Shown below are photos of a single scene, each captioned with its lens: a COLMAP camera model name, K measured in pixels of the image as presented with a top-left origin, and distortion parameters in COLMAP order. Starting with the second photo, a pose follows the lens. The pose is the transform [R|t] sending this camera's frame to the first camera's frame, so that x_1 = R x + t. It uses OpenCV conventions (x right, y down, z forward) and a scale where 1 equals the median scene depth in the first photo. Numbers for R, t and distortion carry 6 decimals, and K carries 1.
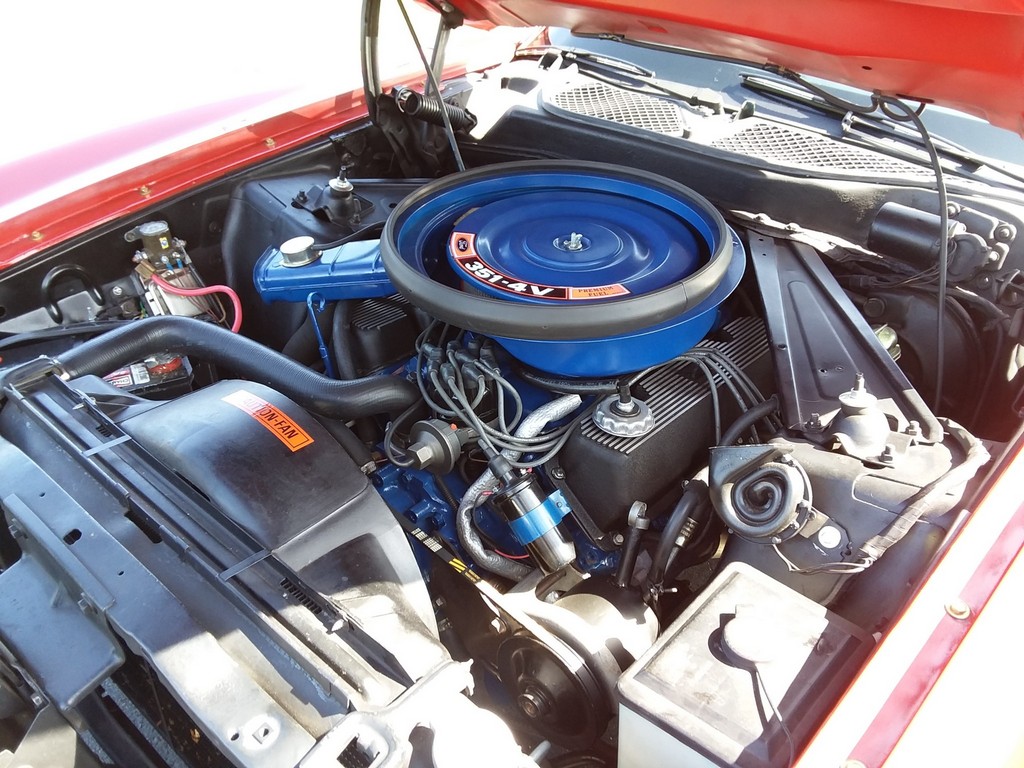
lens RADIAL K [[840.8, 0, 496.6], [0, 840.8, 387.8], [0, 0, 1]] dist [0.080031, -0.145504]
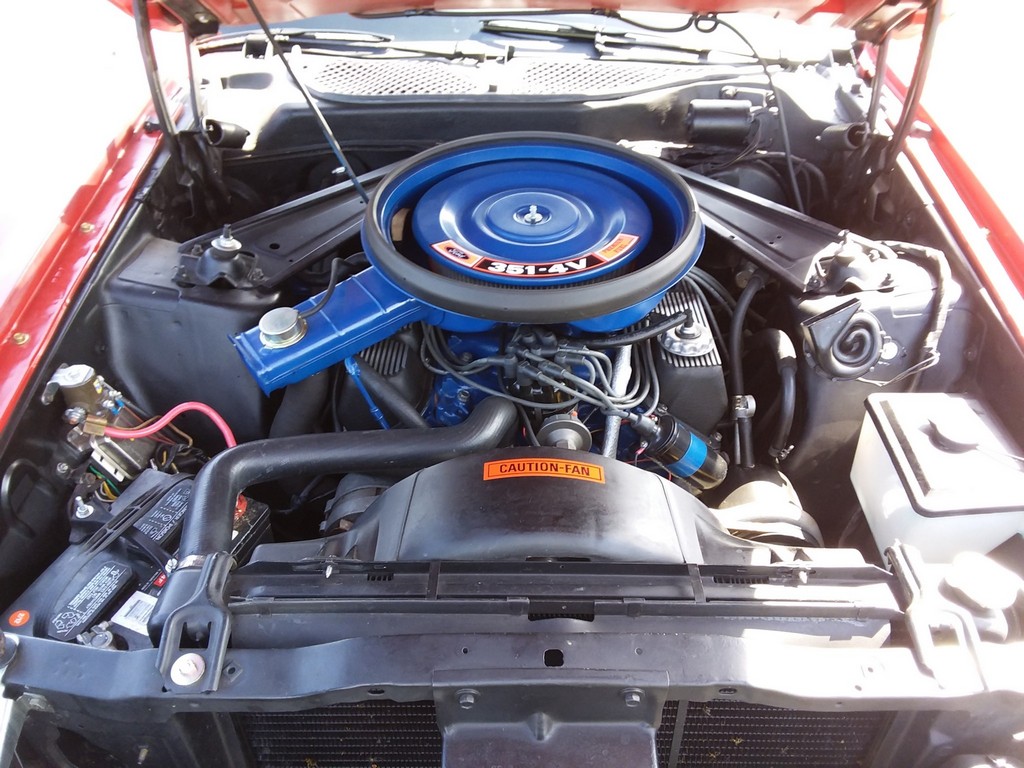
lens RADIAL K [[840.8, 0, 498.8], [0, 840.8, 404.2], [0, 0, 1]] dist [0.080031, -0.145504]
pose [[0.752825, -0.436517, 0.492654, -0.507138], [0.386853, 0.898977, 0.205391, -0.172956], [-0.532541, 0.035962, 0.845640, 0.123120]]
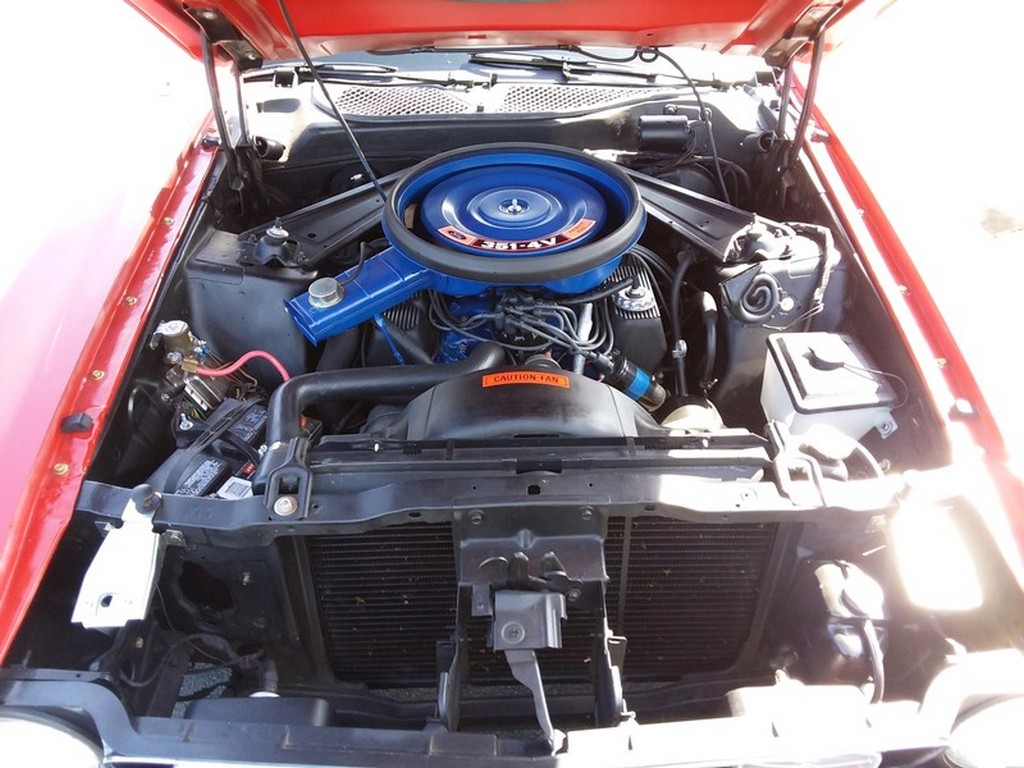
lens RADIAL K [[840.8, 0, 489.8], [0, 840.8, 412.9], [0, 0, 1]] dist [0.080031, -0.145504]
pose [[0.741362, -0.443737, 0.503467, -0.690317], [0.400926, 0.894463, 0.197978, -0.143563], [-0.538183, 0.055080, 0.841027, -0.092175]]
